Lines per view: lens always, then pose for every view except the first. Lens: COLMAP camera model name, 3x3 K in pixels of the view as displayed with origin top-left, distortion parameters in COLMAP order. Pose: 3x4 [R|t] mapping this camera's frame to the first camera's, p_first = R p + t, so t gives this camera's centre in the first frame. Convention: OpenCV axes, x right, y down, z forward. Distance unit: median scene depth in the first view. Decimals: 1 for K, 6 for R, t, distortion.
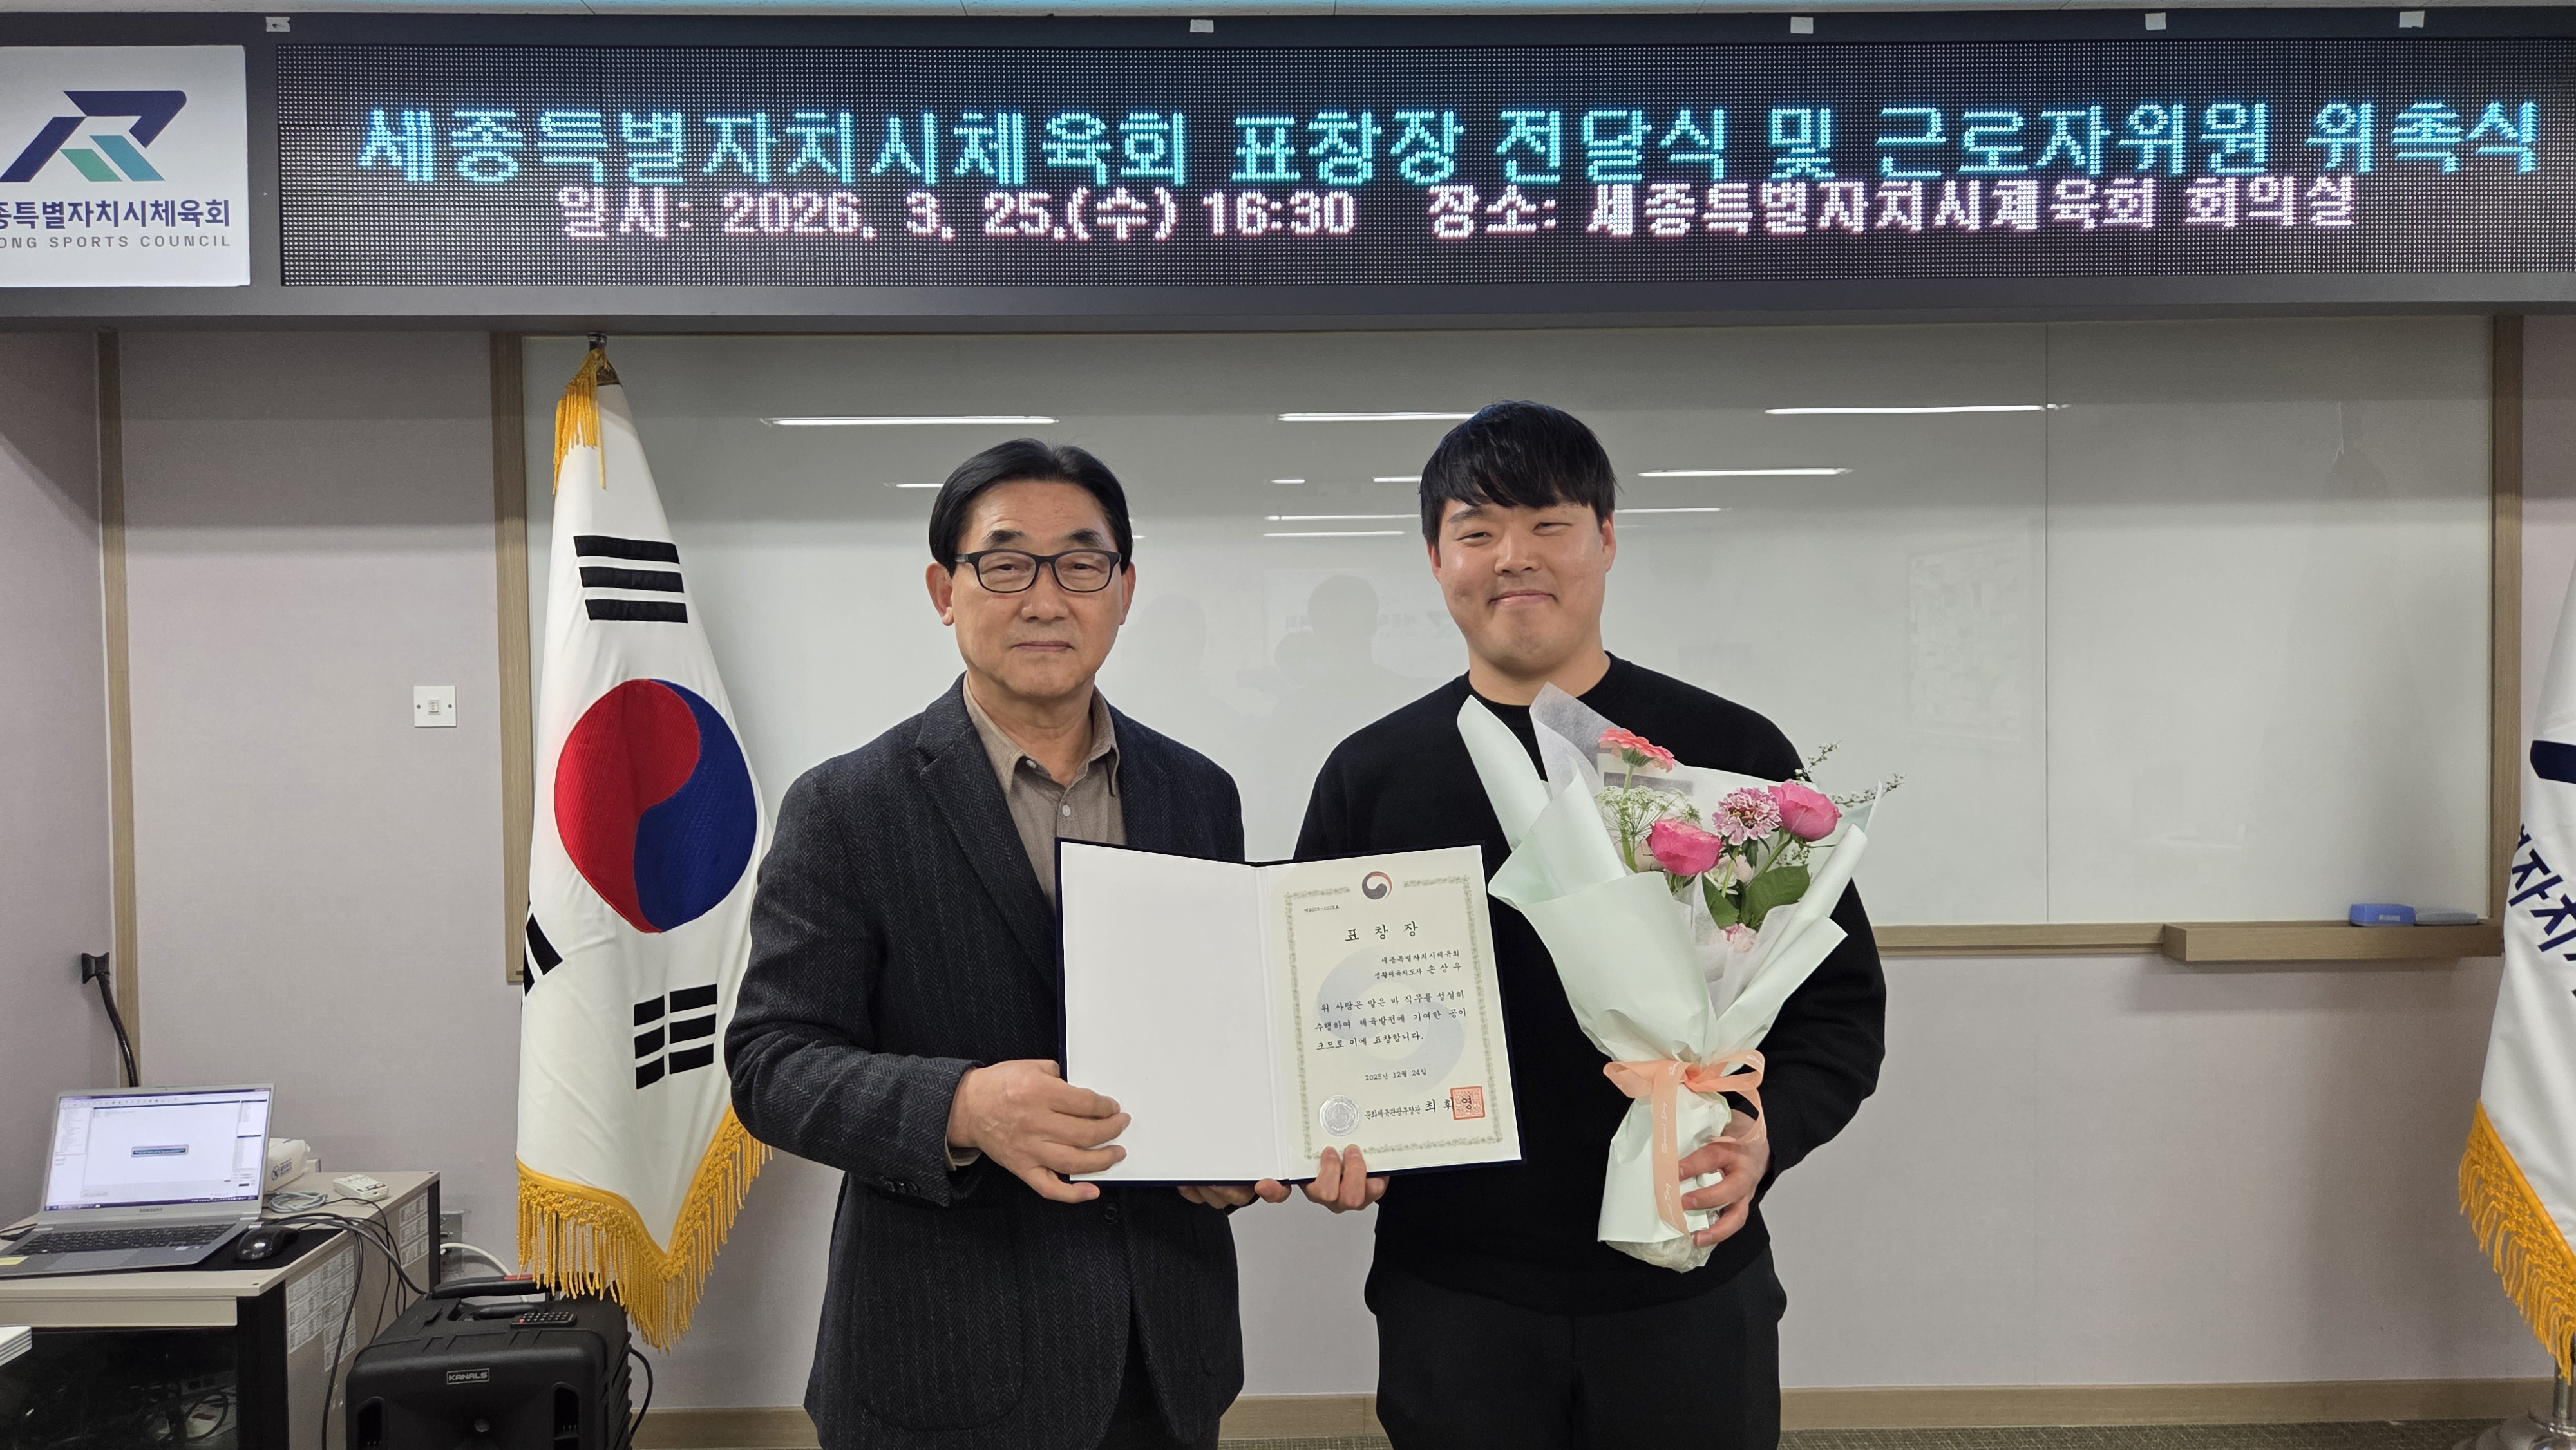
lens RADIAL K [[2125.2, 0, 1291.1], [0, 2125.2, 663.0], [0, 0, 1]] dist [0.068947, -0.095344]
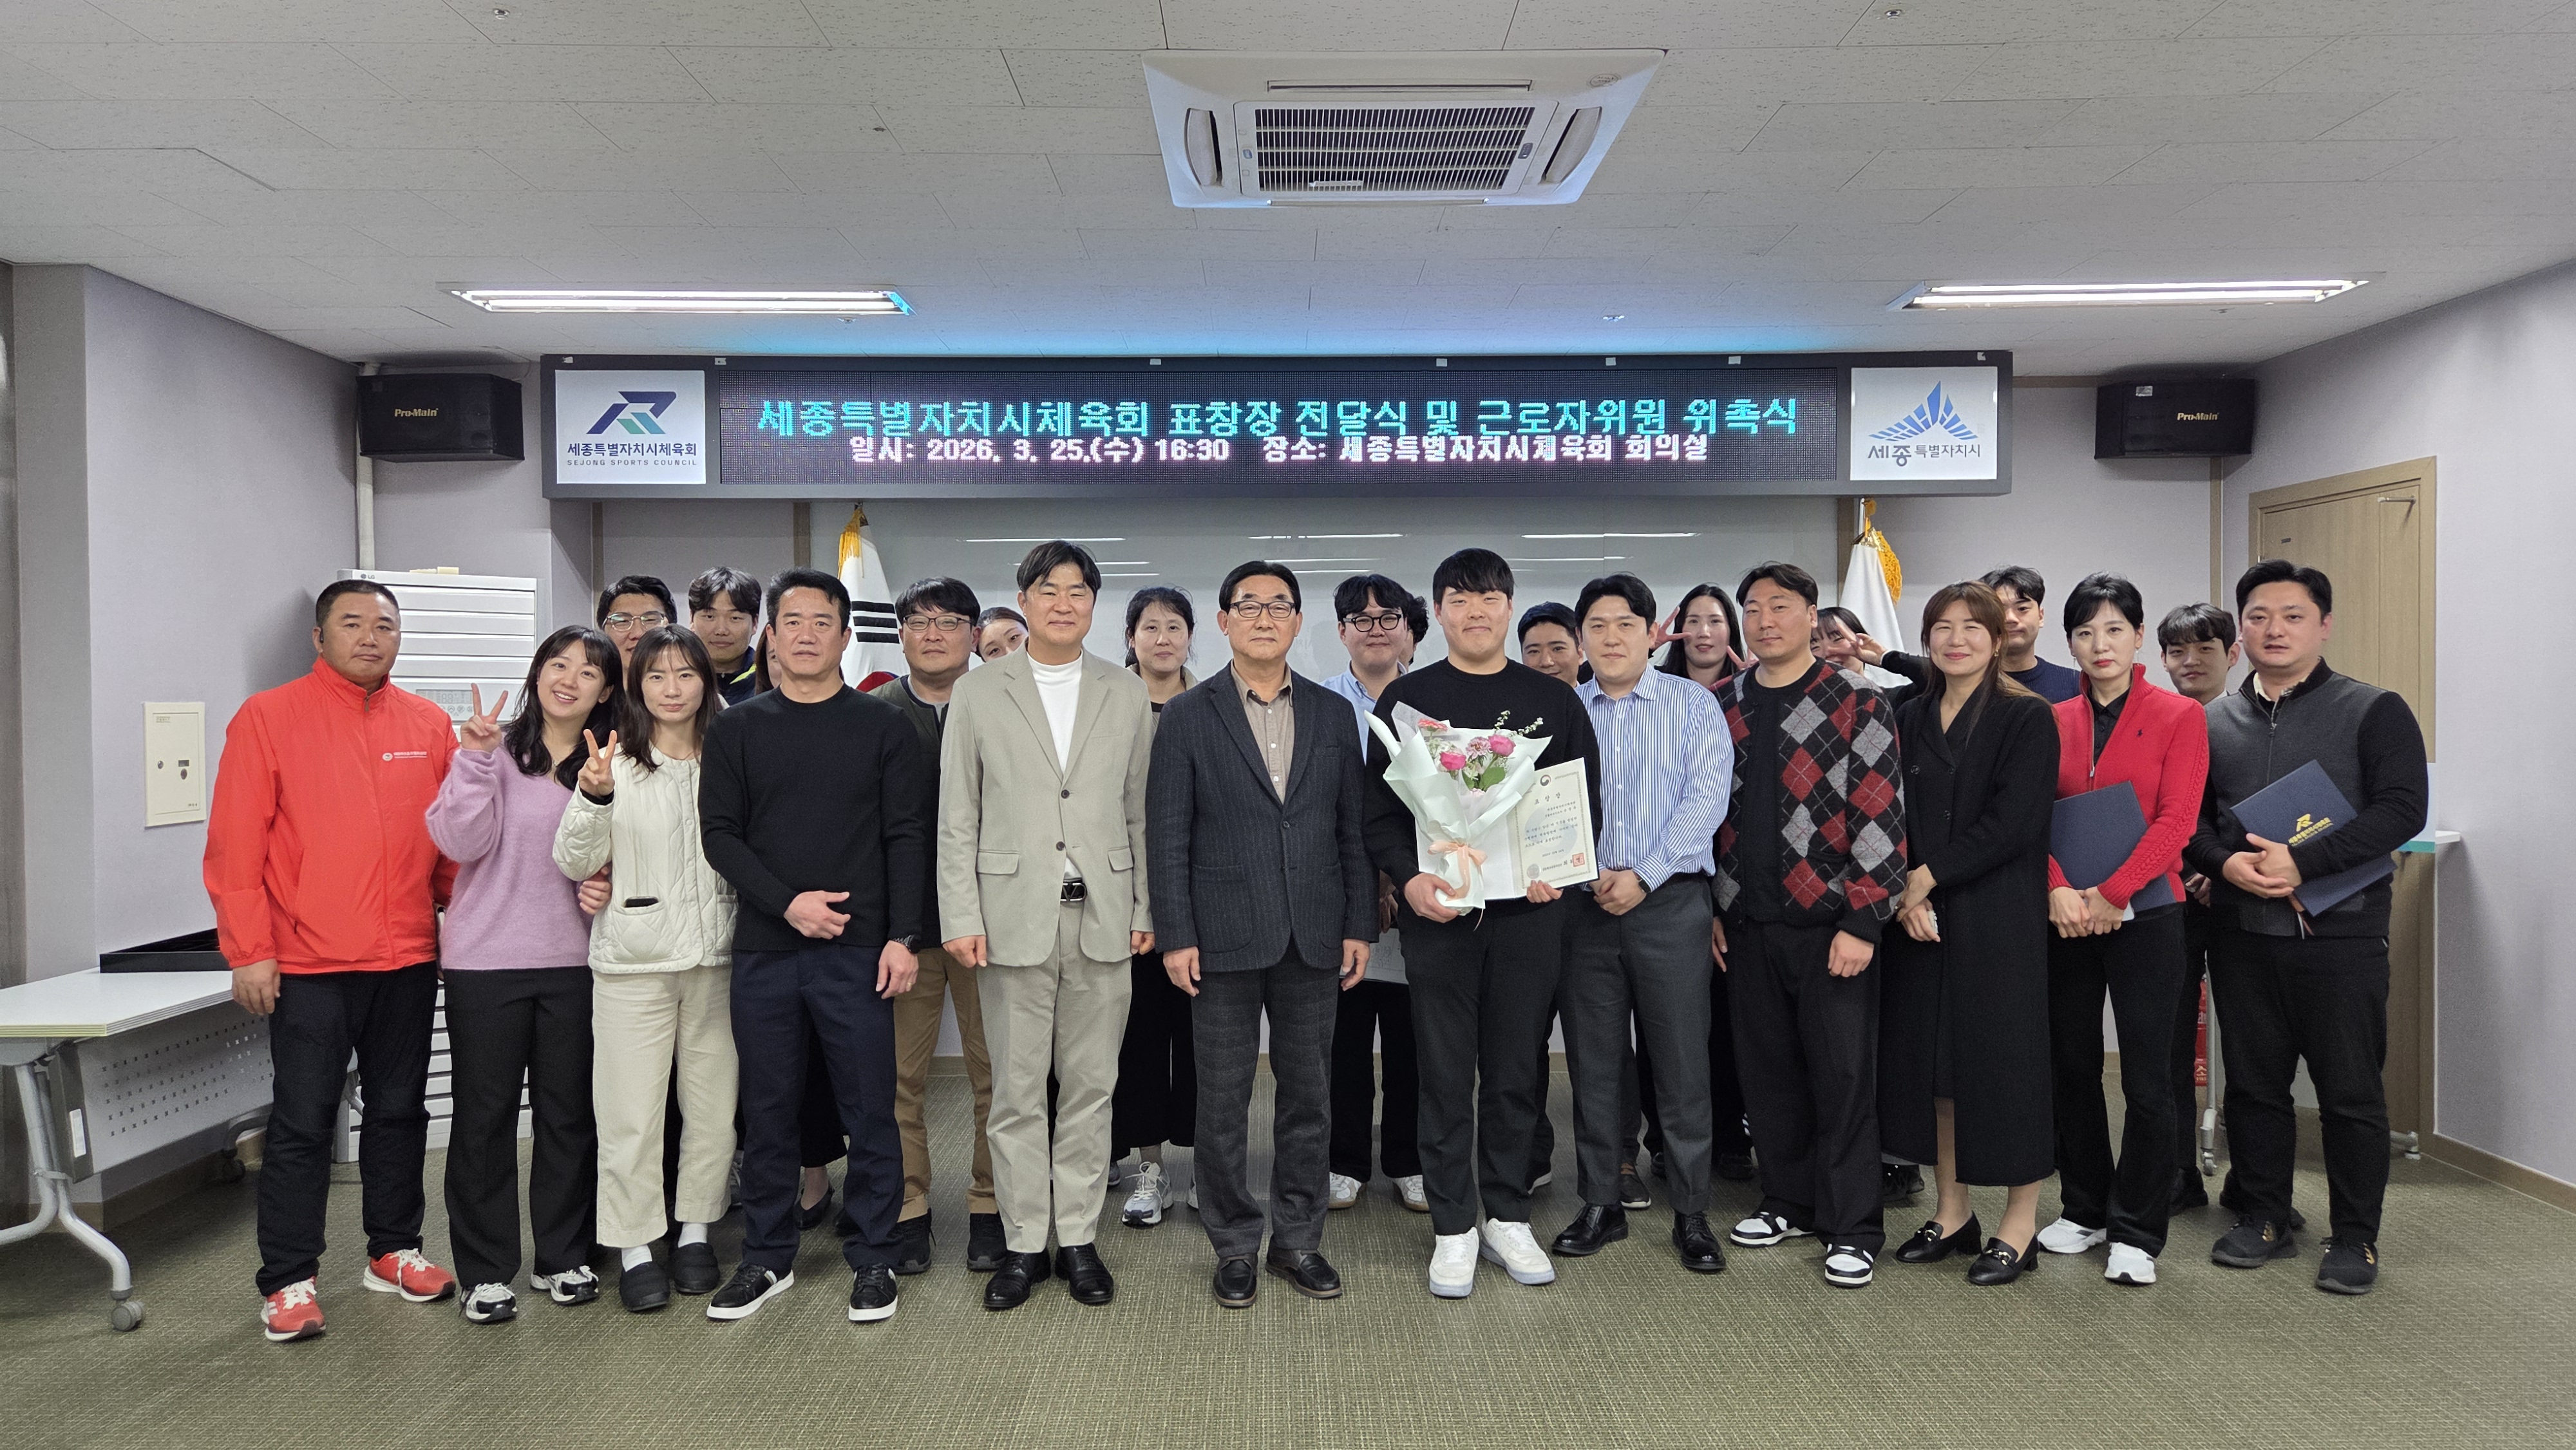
lens RADIAL K [[2081.7, 0, 1292.9], [0, 2081.7, 688.1], [0, 0, 1]] dist [0.072509, -0.116997]
pose [[0.999909, 0.006418, -0.011825, 0.118780], [-0.006412, 0.999979, 0.000553, 0.020912], [0.011828, -0.000477, 0.999930, -1.042033]]
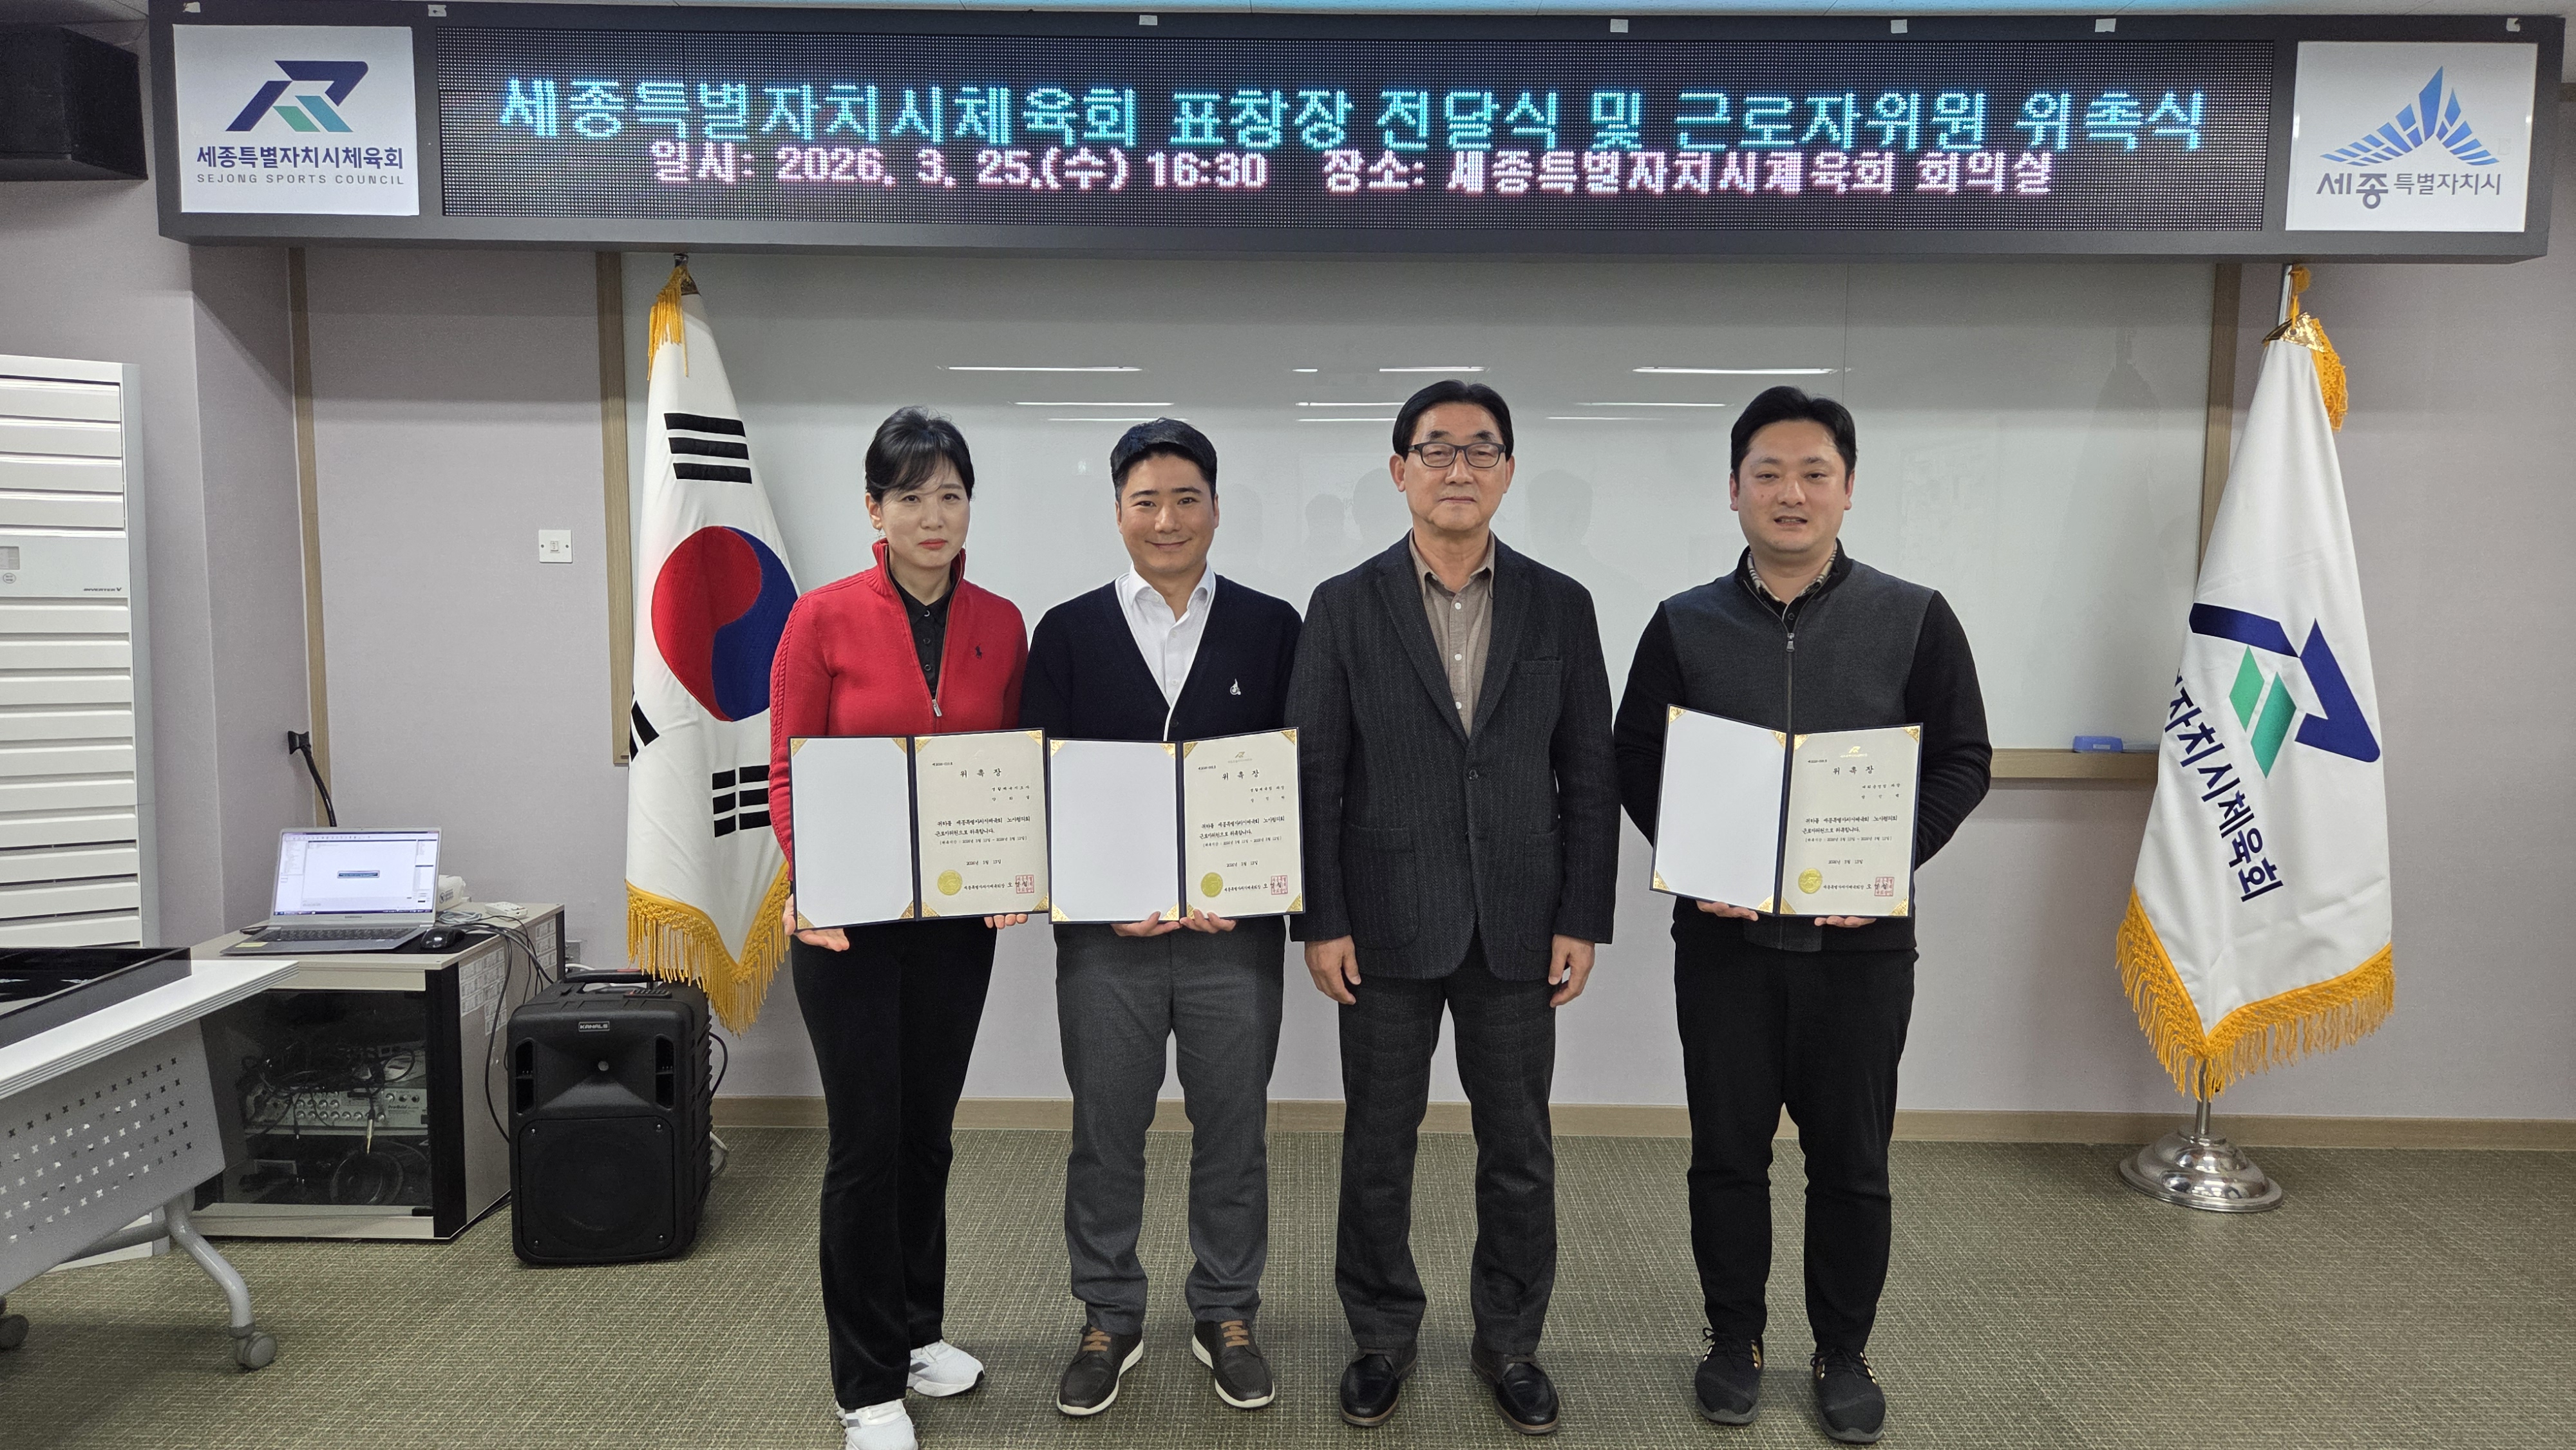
lens RADIAL K [[2097.0, 0, 1288.0], [0, 2097.0, 725.0], [0, 0, 1]] dist [0.067847, -0.091138]
pose [[0.999343, 0.022413, -0.028483, 0.086743], [-0.019973, 0.996330, 0.083229, 0.015554], [0.030244, -0.082605, 0.996123, -0.290204]]
